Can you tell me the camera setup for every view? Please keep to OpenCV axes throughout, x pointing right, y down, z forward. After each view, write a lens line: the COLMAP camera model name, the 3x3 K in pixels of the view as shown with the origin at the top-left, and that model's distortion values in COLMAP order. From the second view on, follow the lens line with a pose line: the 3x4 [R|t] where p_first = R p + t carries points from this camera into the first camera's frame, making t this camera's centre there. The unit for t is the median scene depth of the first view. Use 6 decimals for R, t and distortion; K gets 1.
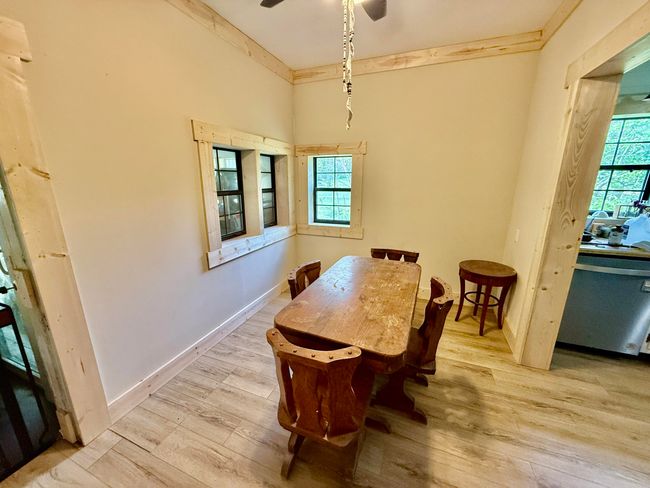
lens RADIAL K [[259.1, 0, 325.0], [0, 259.1, 244.0], [0, 0, 1]] dist [0.001304, 0.000102]
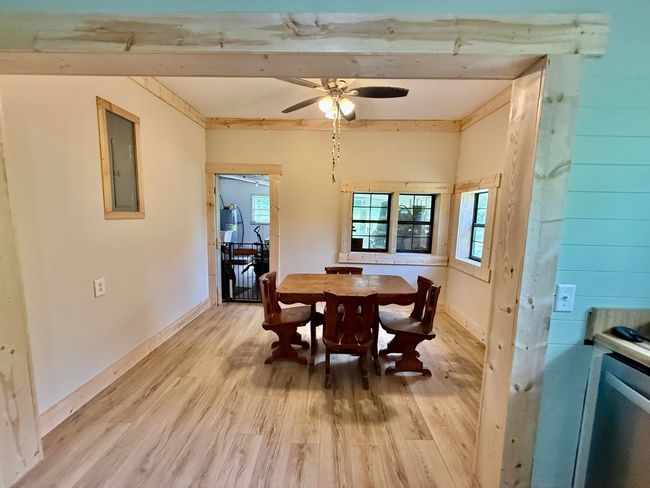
lens RADIAL K [[259.1, 0, 325.0], [0, 259.1, 244.0], [0, 0, 1]] dist [0.001304, 0.000102]
pose [[0.361440, 0.119056, -0.924763, 1.404873], [-0.254276, 0.966806, 0.025086, -0.050467], [0.897053, 0.226078, 0.379716, 0.299289]]
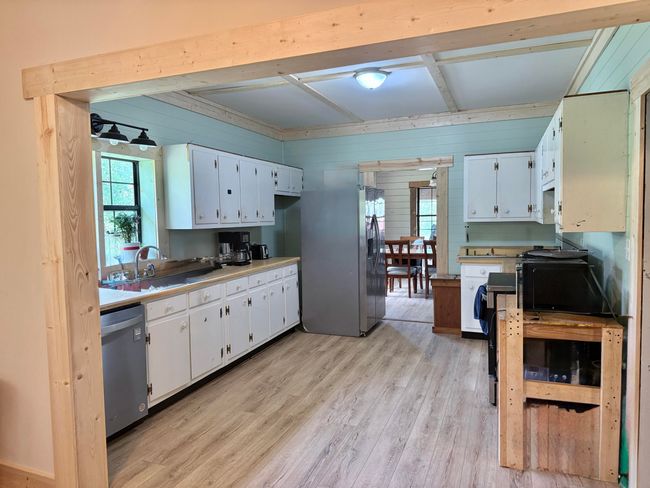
lens RADIAL K [[448.1, 0, 325.0], [0, 448.1, 244.0], [0, 0, 1]] dist [0.089915, -0.128354]
pose [[-0.008431, -0.056005, 0.998395, -0.366376], [0.265038, 0.962597, 0.056235, -0.065116], [-0.964201, 0.265087, 0.006728, 0.303559]]
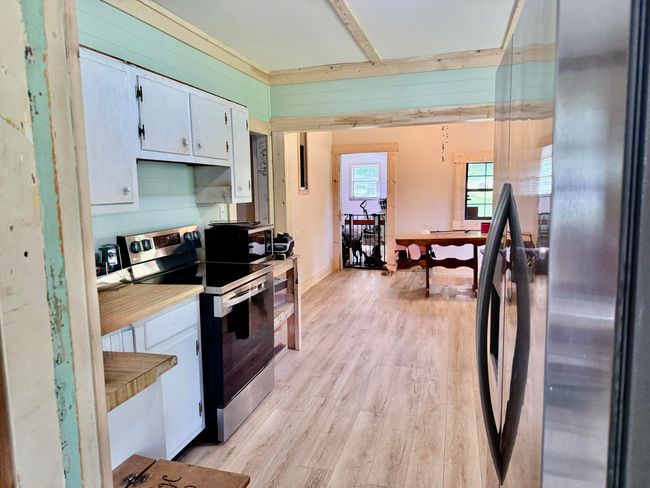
lens RADIAL K [[448.1, 0, 325.0], [0, 448.1, 244.0], [0, 0, 1]] dist [0.089915, -0.128354]
pose [[0.104937, 0.133482, -0.985480, 3.368801], [-0.225835, 0.968260, 0.107102, 0.076178], [0.968497, 0.211317, 0.131751, -0.358259]]
